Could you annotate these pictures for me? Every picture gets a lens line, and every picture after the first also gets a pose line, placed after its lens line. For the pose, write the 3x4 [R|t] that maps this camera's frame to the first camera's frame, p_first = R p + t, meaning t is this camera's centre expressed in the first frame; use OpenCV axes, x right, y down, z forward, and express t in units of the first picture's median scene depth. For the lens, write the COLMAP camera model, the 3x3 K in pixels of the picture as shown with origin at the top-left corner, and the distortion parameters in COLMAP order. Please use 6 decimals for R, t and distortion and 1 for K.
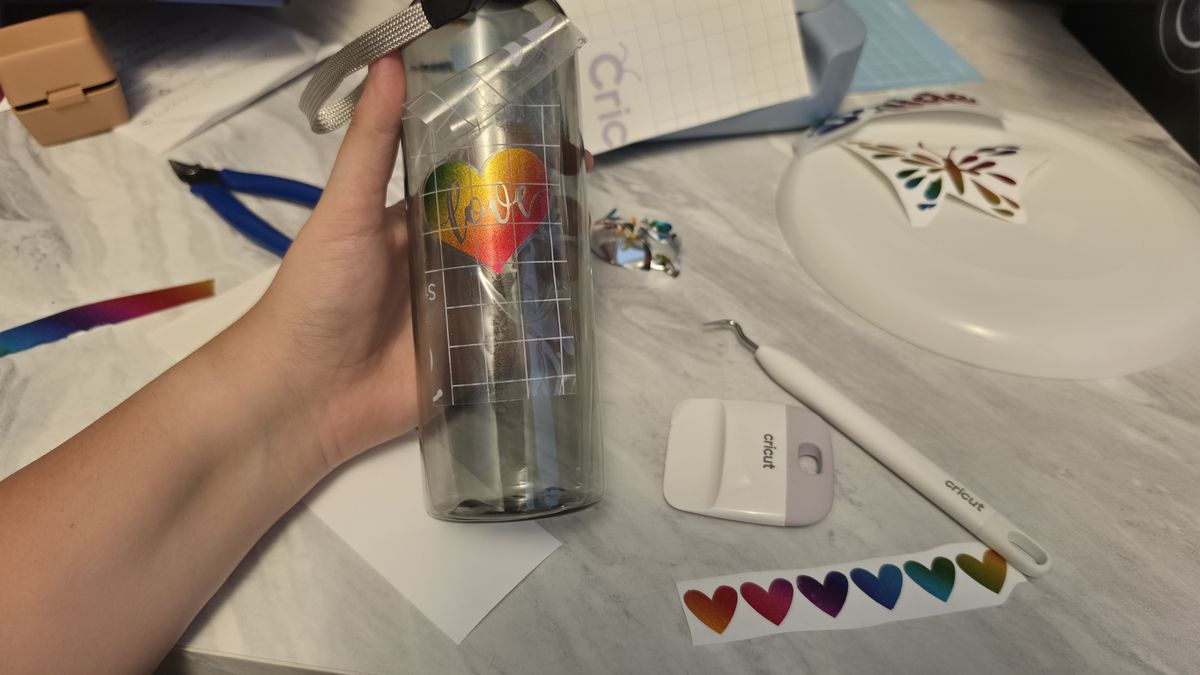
lens RADIAL K [[789.2, 0, 584.5], [0, 789.2, 422.4], [0, 0, 1]] dist [0.004336, -0.030197]
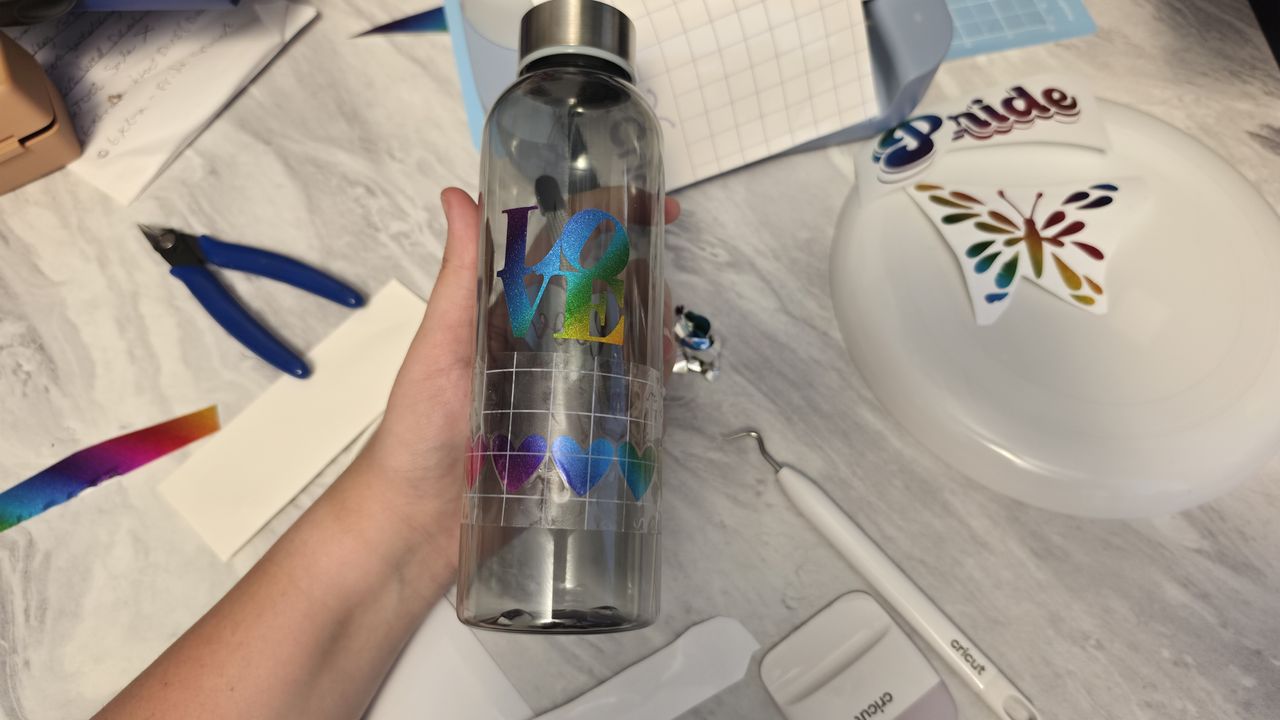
lens RADIAL K [[832.9, 0, 640.0], [0, 832.9, 310.6], [0, 0, 1]] dist [0.000530, -0.022291]
pose [[0.999564, -0.026921, -0.012139, 0.043037], [0.029369, 0.949237, 0.313187, -0.565304], [0.003092, -0.313406, 0.949614, 0.102340]]
